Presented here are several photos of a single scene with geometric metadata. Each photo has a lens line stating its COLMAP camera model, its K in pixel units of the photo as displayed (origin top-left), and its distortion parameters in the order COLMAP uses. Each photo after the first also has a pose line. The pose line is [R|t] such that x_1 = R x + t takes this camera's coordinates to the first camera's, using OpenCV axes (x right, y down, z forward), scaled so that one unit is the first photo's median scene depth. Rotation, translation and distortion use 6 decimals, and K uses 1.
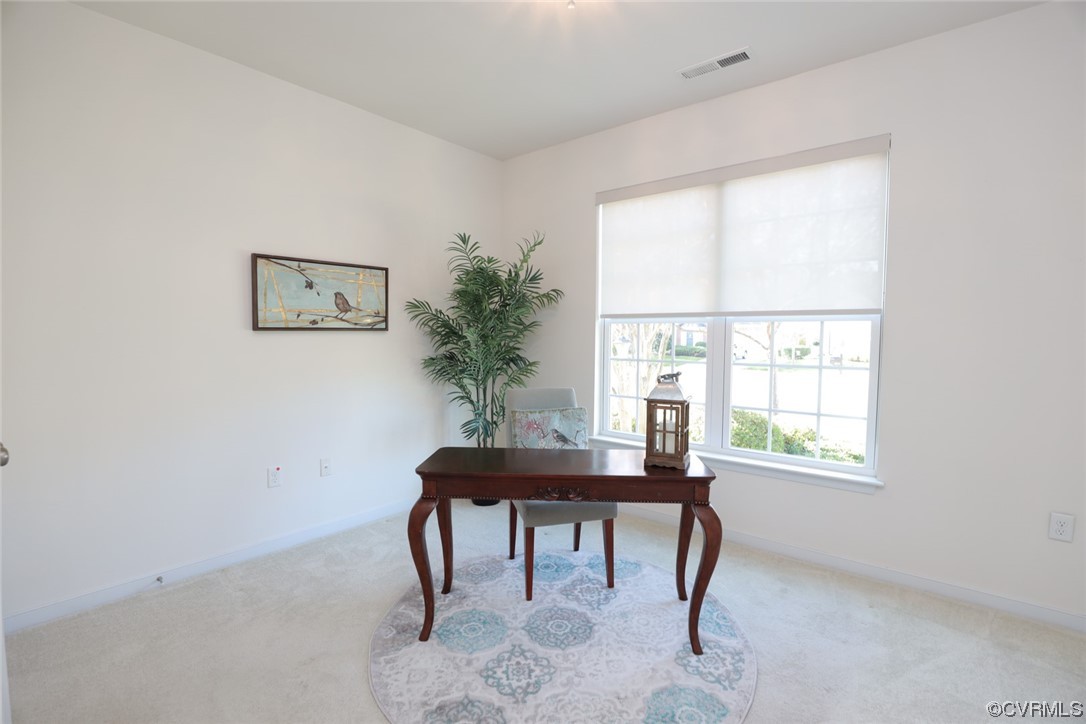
lens RADIAL K [[497.4, 0, 539.8], [0, 497.4, 370.2], [0, 0, 1]] dist [-0.033650, 0.004827]
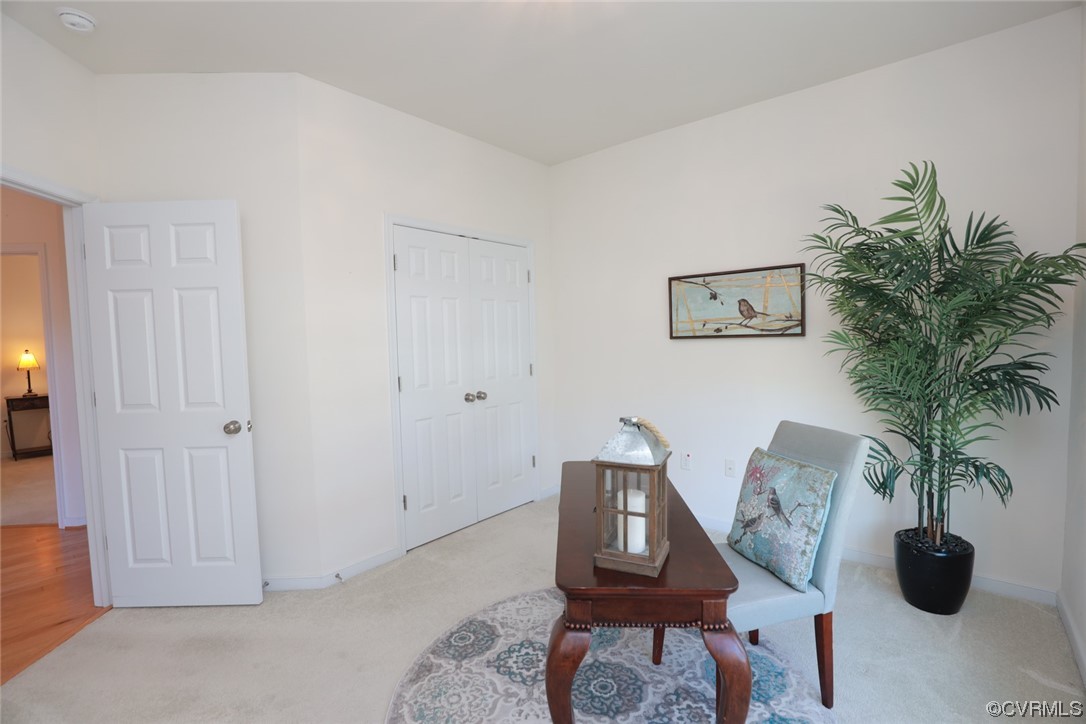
lens RADIAL K [[497.4, 0, 545.9], [0, 497.4, 369.7], [0, 0, 1]] dist [-0.033650, 0.004827]
pose [[0.002298, 0.062856, -0.998020, 0.626208], [-0.045944, 0.996975, 0.062685, -0.062539], [0.998941, 0.045709, 0.005179, 0.629046]]
